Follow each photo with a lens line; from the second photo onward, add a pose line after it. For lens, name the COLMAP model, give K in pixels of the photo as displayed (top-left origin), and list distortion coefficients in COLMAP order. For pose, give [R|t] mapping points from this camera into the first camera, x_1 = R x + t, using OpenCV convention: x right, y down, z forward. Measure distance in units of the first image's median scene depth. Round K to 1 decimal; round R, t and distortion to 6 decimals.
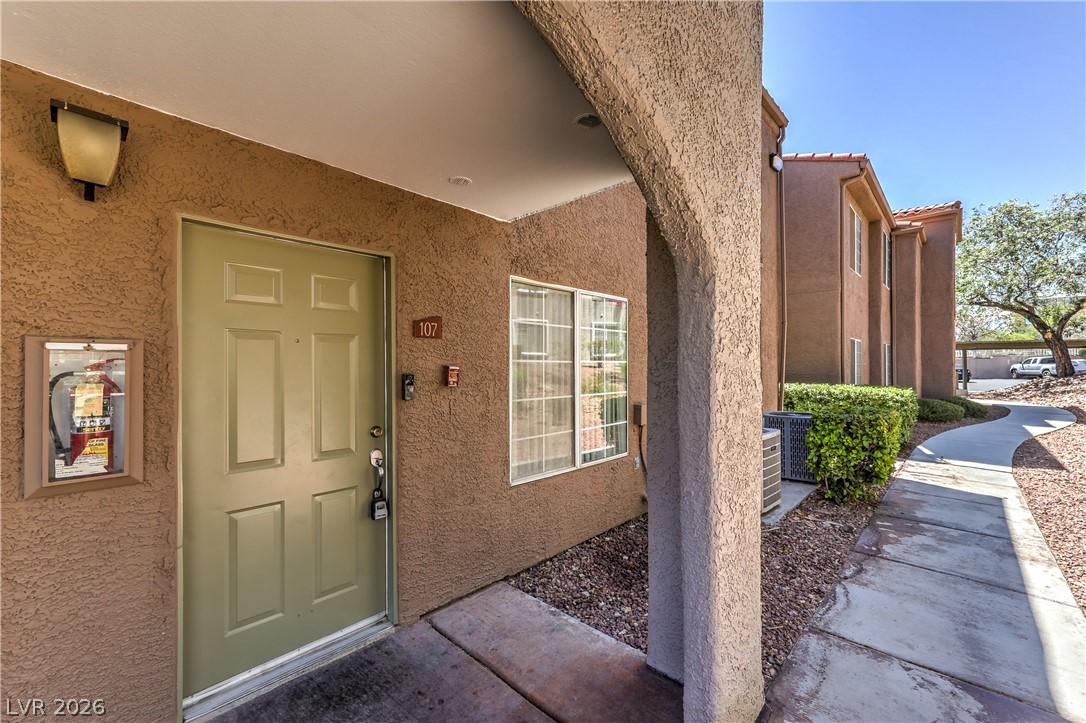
lens RADIAL K [[442.9, 0, 541.8], [0, 442.9, 365.2], [0, 0, 1]] dist [-0.000814, 0.000539]
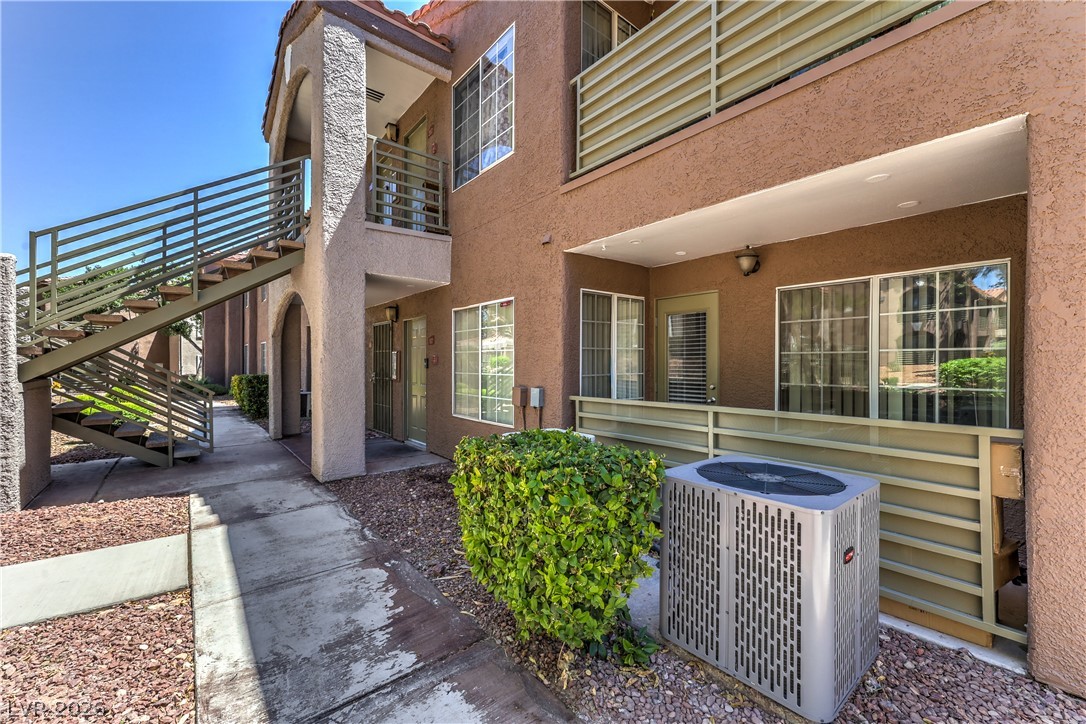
lens RADIAL K [[442.9, 0, 542.8], [0, 442.9, 361.7], [0, 0, 1]] dist [-0.000814, 0.000539]
pose [[-0.133652, 0.004400, -0.991019, 1.632168], [0.002990, 0.999987, 0.004036, 0.023128], [0.991024, -0.002424, -0.133664, 1.483175]]
